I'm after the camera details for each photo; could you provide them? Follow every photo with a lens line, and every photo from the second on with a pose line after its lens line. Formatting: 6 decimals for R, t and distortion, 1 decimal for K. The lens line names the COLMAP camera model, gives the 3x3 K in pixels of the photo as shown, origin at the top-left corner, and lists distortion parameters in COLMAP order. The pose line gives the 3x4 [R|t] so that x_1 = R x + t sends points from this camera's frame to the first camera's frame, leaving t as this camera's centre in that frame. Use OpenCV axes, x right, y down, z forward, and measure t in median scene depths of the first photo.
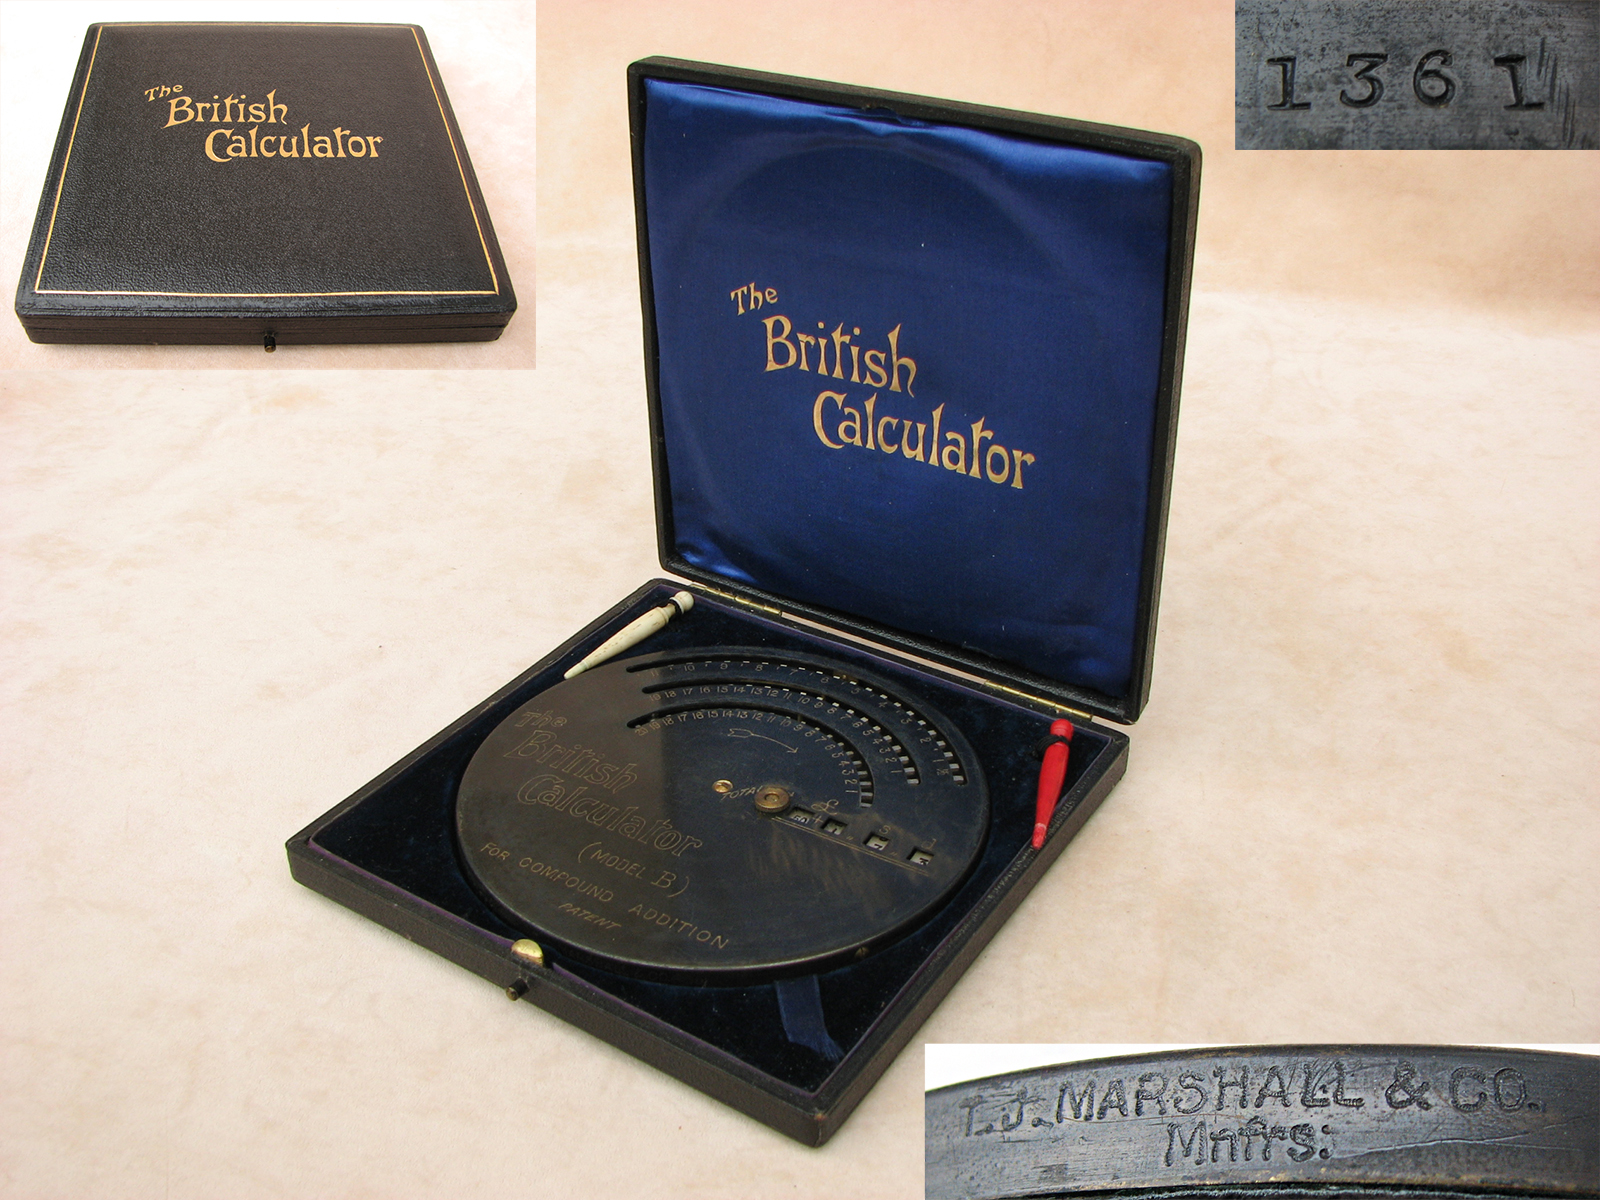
lens RADIAL K [[1819.9, 0, 800.0], [0, 1819.9, 600.0], [0, 0, 1]] dist [-0.157469, 0.027851]
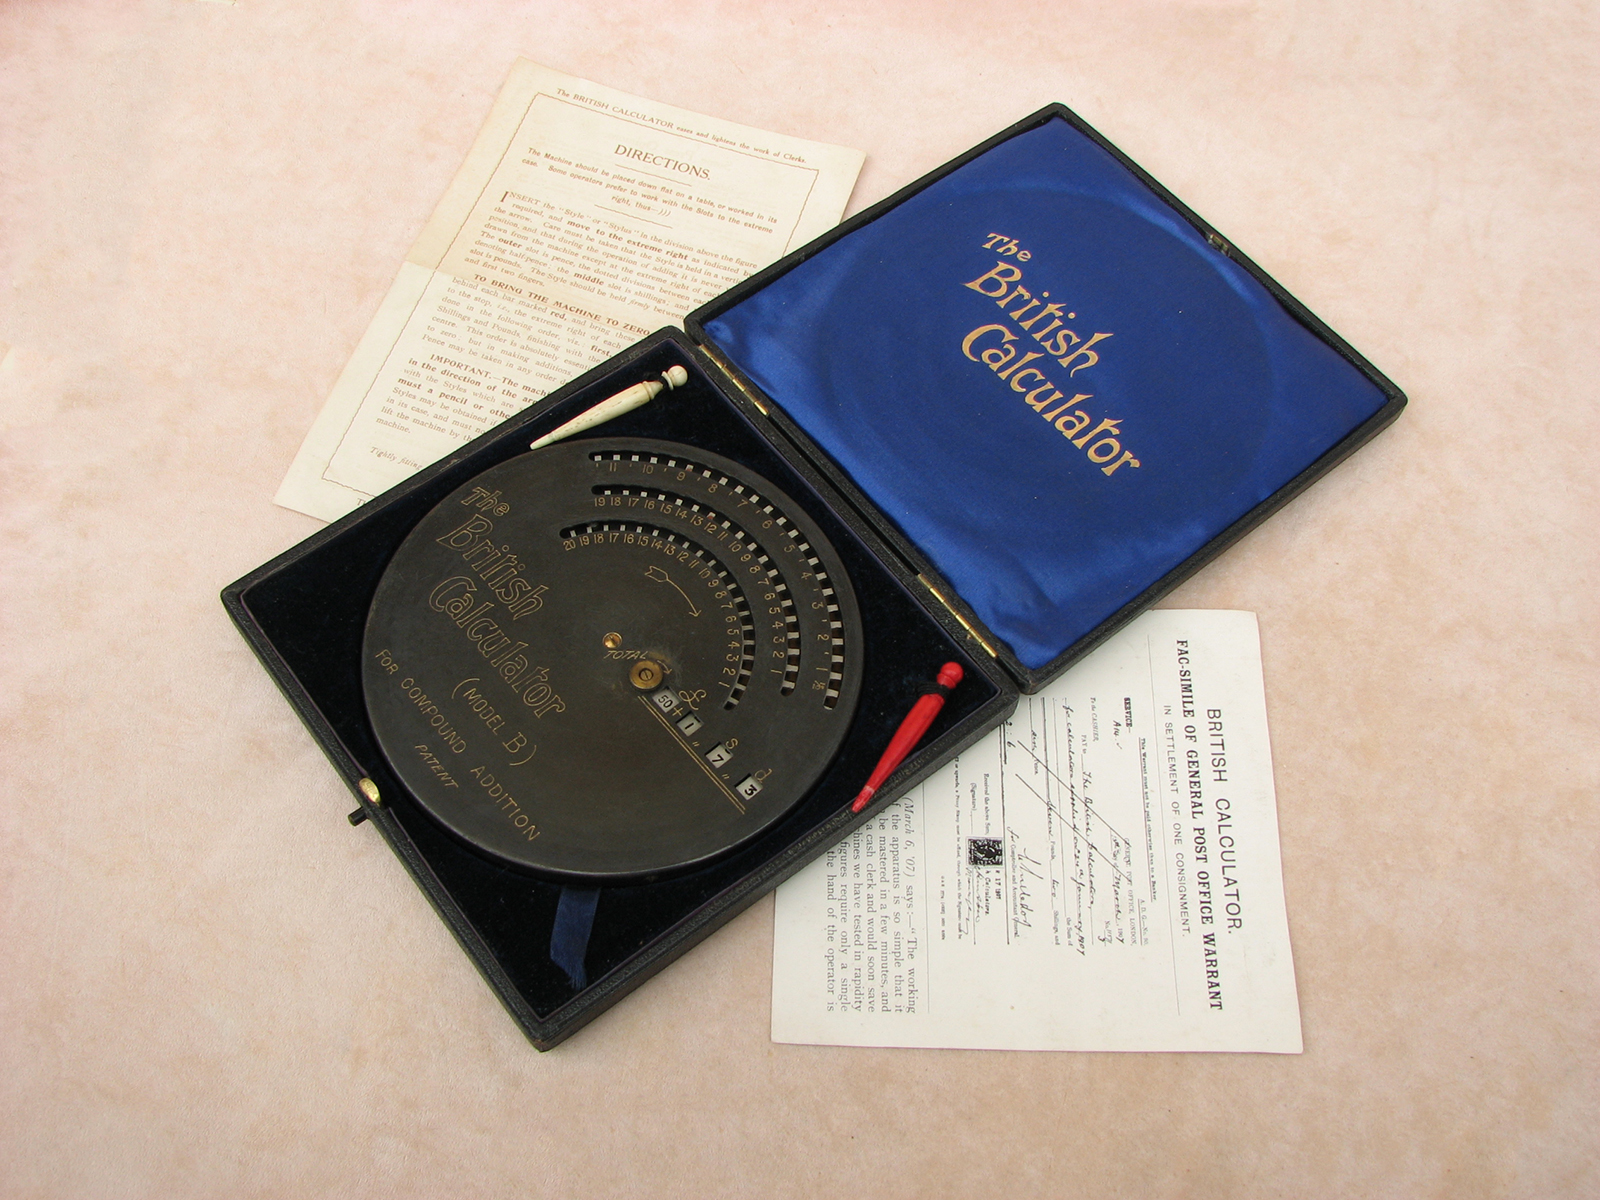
lens RADIAL K [[1819.9, 0, 800.0], [0, 1819.9, 600.0], [0, 0, 1]] dist [-0.157469, 0.027851]
pose [[0.946175, 0.294592, -0.134050, 0.201468], [-0.195217, 0.849799, 0.489623, -0.470123], [0.258154, -0.437100, 0.861568, 0.129784]]
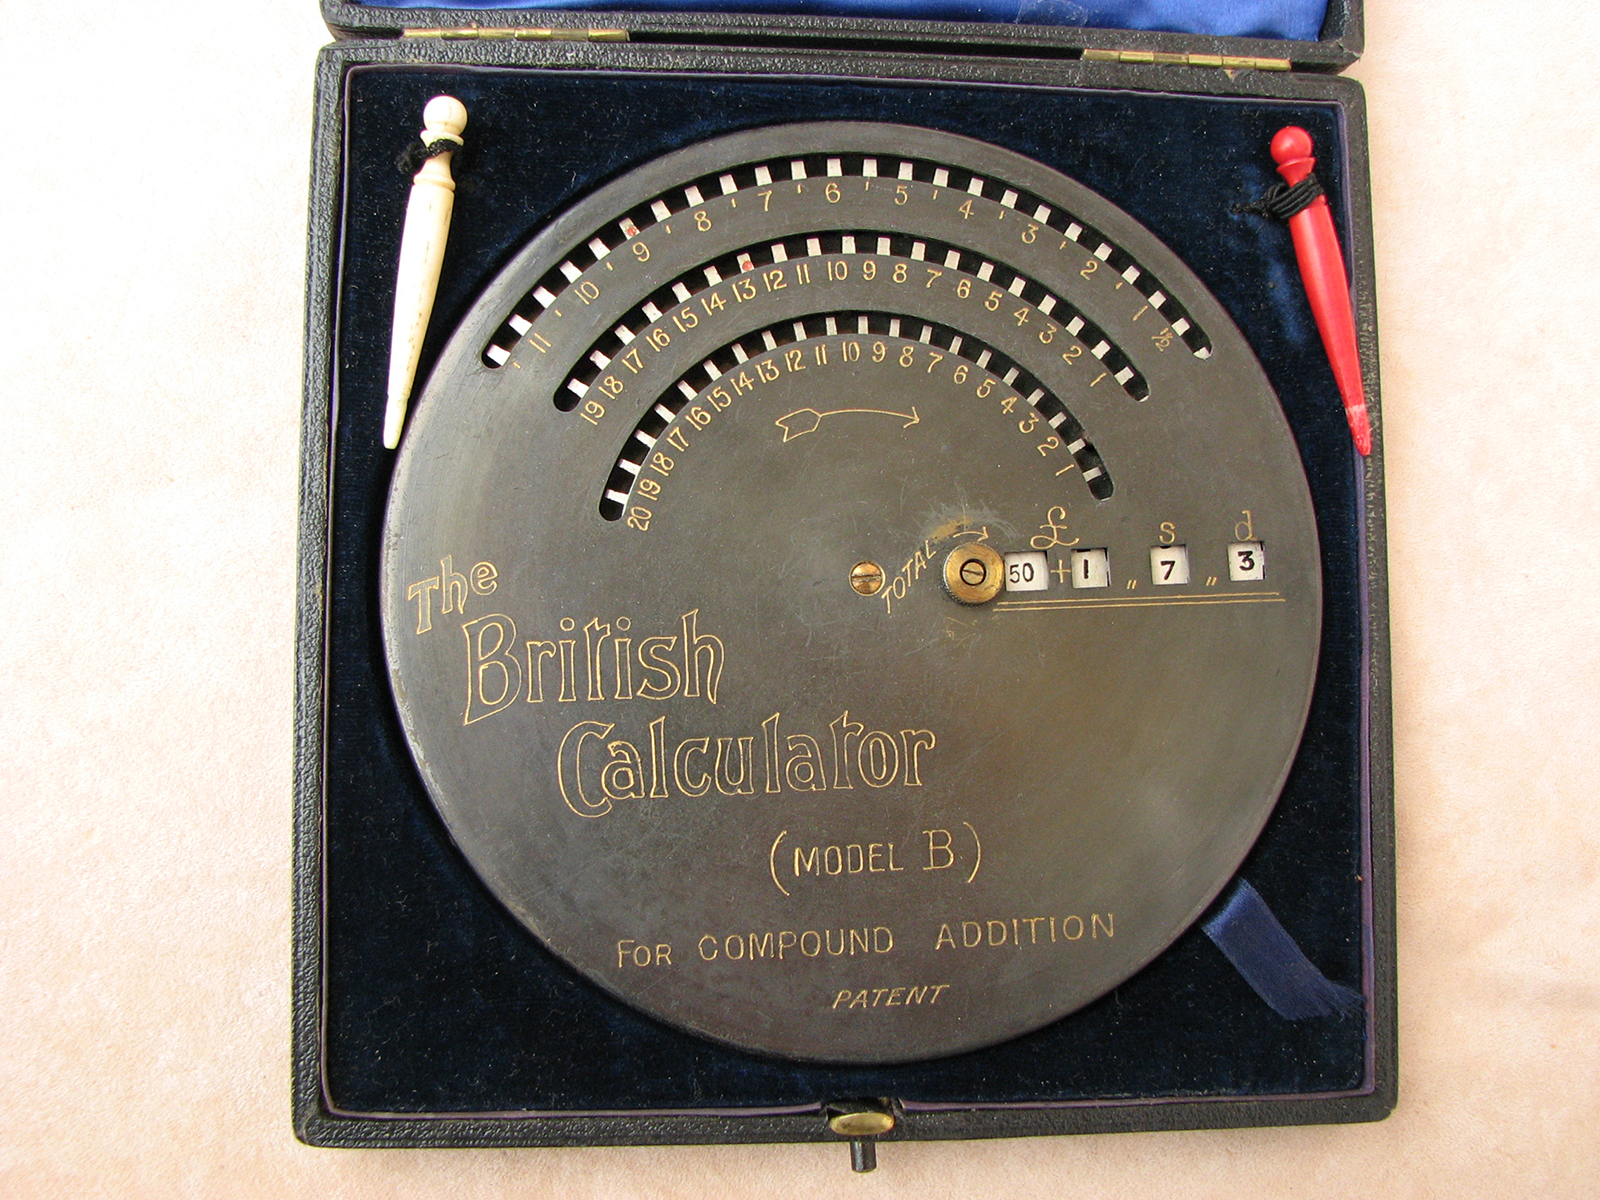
lens RADIAL K [[1819.9, 0, 800.0], [0, 1819.9, 600.0], [0, 0, 1]] dist [-0.157469, 0.027851]
pose [[0.832784, -0.534477, 0.144237, -0.146696], [0.188746, 0.519062, 0.833636, -0.368144], [-0.520428, -0.667015, 0.533147, 0.731853]]
